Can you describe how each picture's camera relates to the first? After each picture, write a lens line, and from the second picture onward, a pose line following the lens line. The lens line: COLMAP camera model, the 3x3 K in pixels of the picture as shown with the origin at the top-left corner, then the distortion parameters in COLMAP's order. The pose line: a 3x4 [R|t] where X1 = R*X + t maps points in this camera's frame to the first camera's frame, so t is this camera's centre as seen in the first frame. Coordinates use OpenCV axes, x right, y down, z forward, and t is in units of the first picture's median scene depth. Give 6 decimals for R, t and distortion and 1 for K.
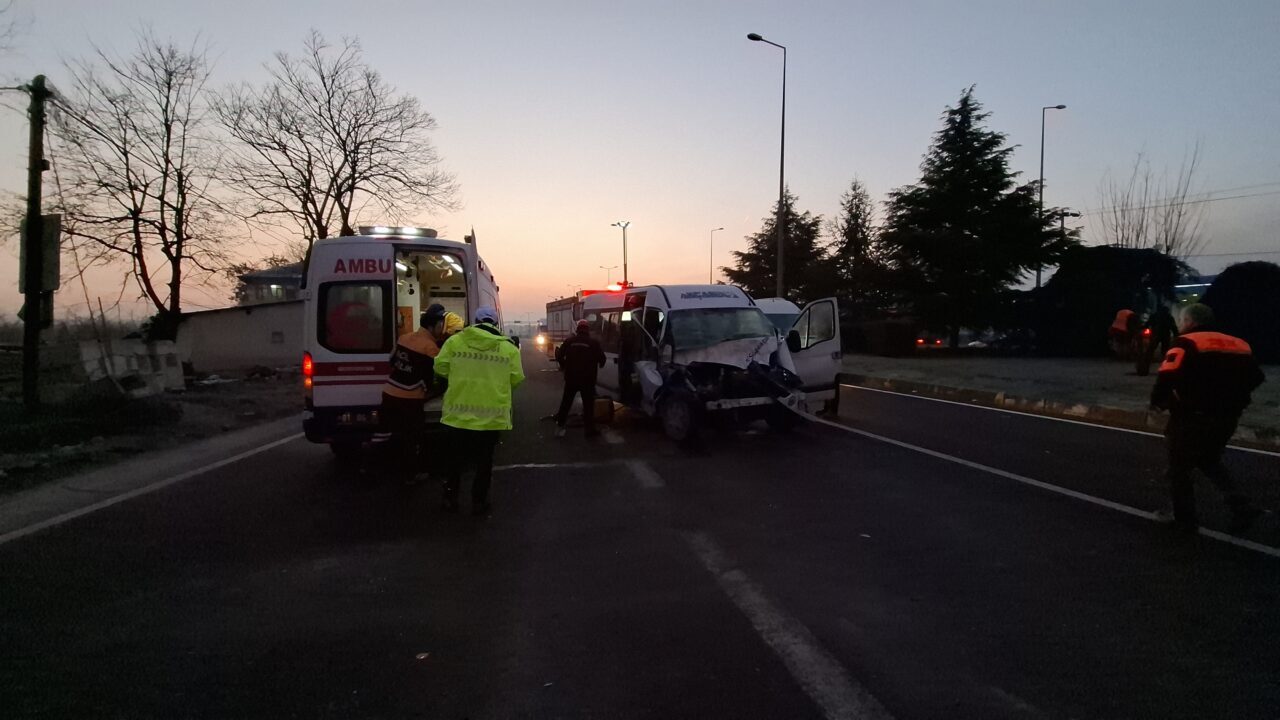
lens RADIAL K [[530.4, 0, 644.2], [0, 530.4, 357.0], [0, 0, 1]] dist [-0.000500, 0.000022]
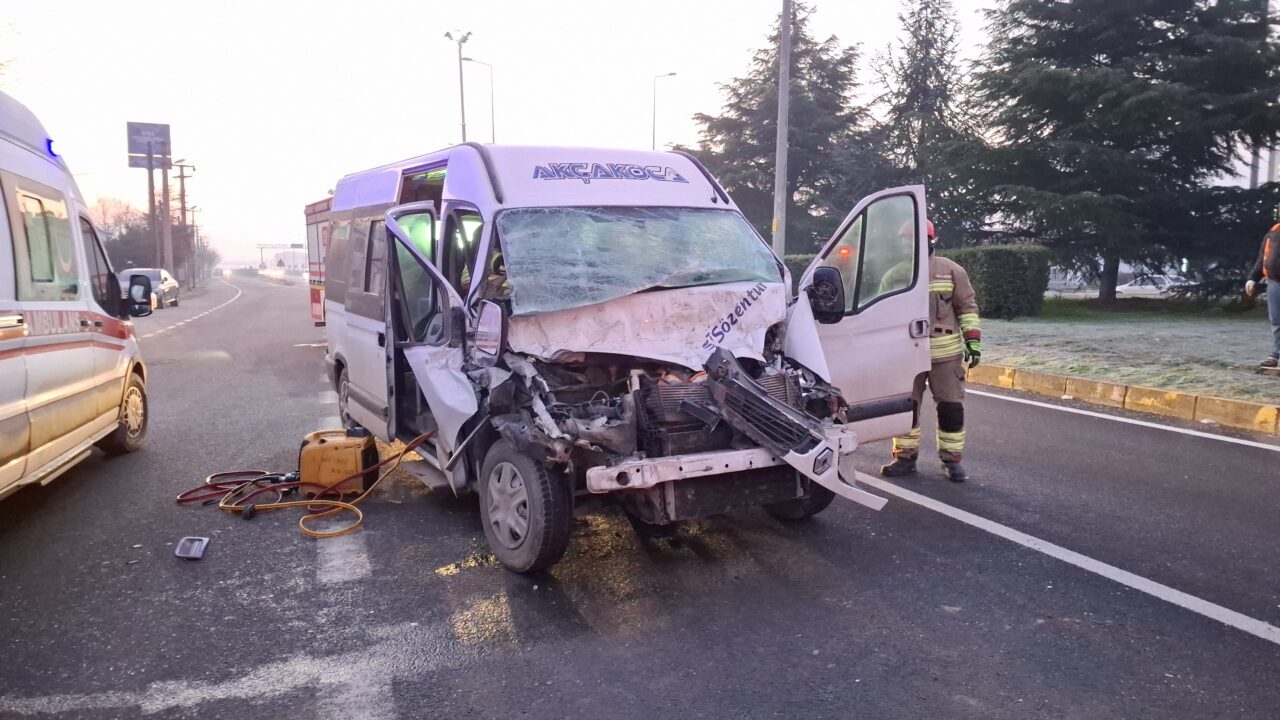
lens RADIAL K [[931.8, 0, 639.2], [0, 931.8, 358.5], [0, 0, 1]] dist [0.061381, -0.000144]
pose [[0.994471, -0.004074, 0.104930, 0.047549], [-0.001327, 0.998680, 0.051350, -0.010706], [-0.105001, -0.051205, 0.993153, 0.210177]]
